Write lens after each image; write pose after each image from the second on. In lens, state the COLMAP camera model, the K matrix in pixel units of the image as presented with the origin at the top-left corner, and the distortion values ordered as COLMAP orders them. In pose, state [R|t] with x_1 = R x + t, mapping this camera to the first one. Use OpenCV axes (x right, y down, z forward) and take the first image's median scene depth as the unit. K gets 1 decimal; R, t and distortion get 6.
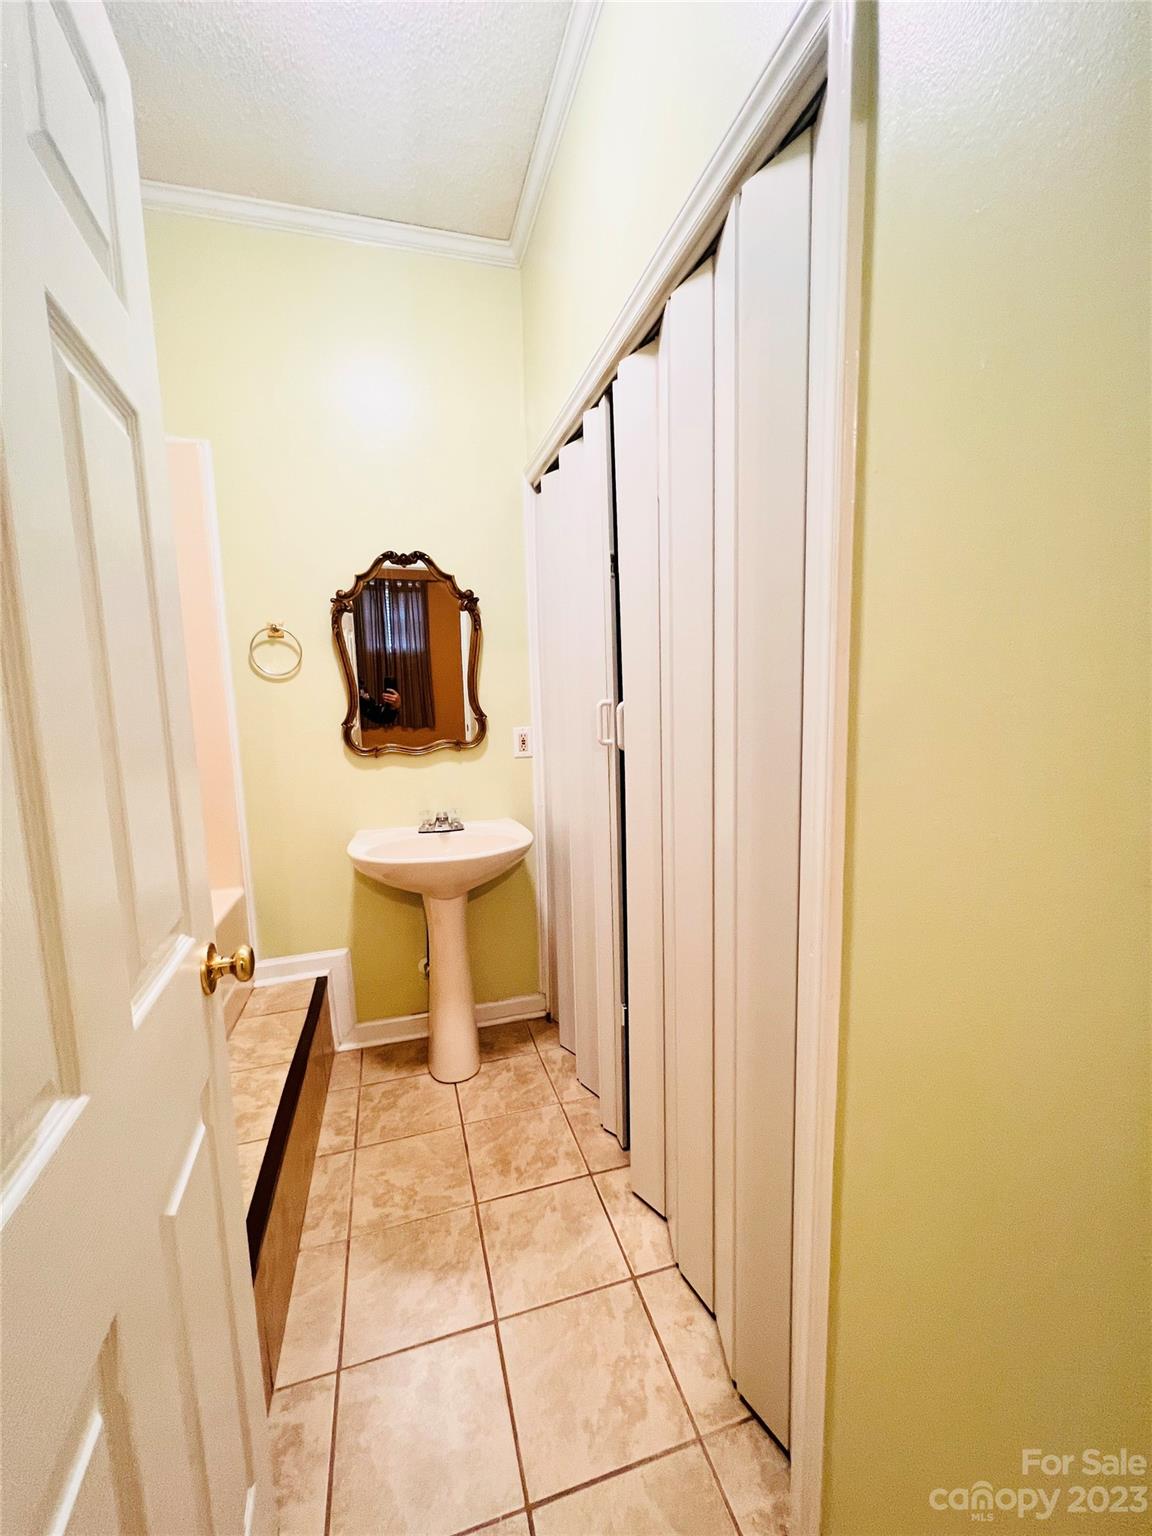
lens RADIAL K [[616.2, 0, 579.6], [0, 616.2, 763.0], [0, 0, 1]] dist [0.000047, -0.000003]
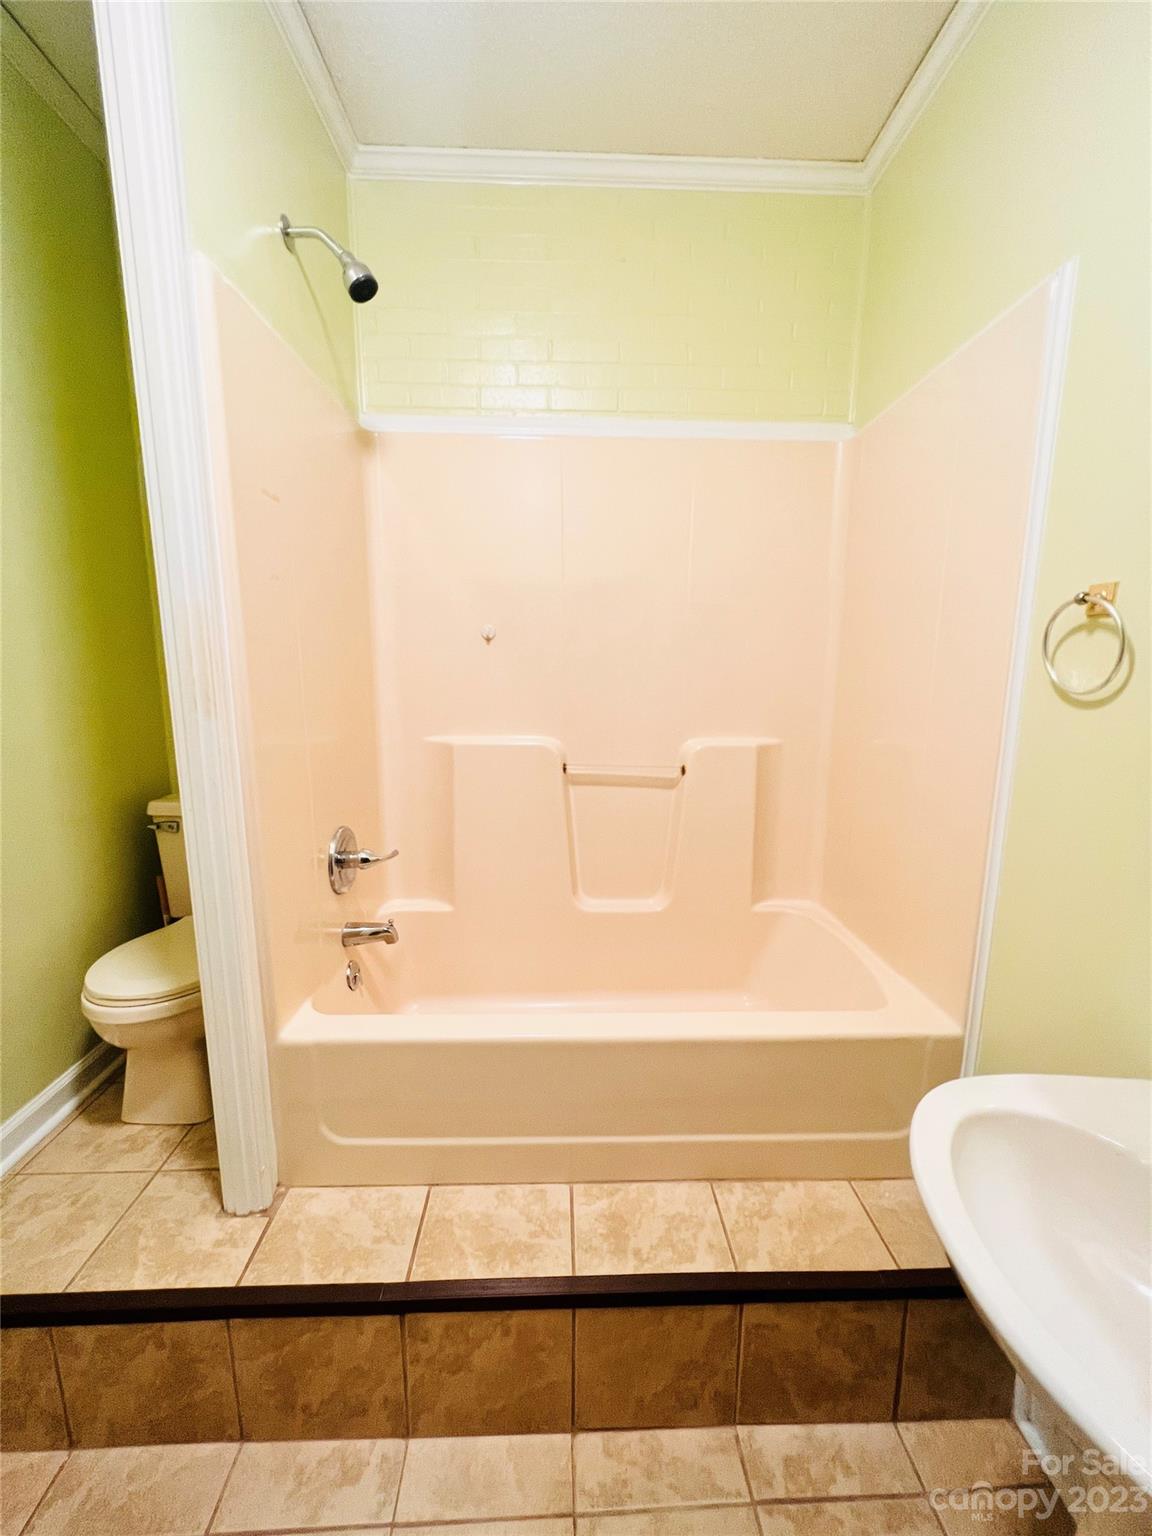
lens RADIAL K [[616.2, 0, 578.1], [0, 616.2, 771.9], [0, 0, 1]] dist [-0.000362, -0.000155]
pose [[-0.240797, 0.179829, -0.953771, 0.106749], [-0.126994, 0.968400, 0.214649, -0.149900], [0.962232, 0.172810, -0.210350, 0.792549]]
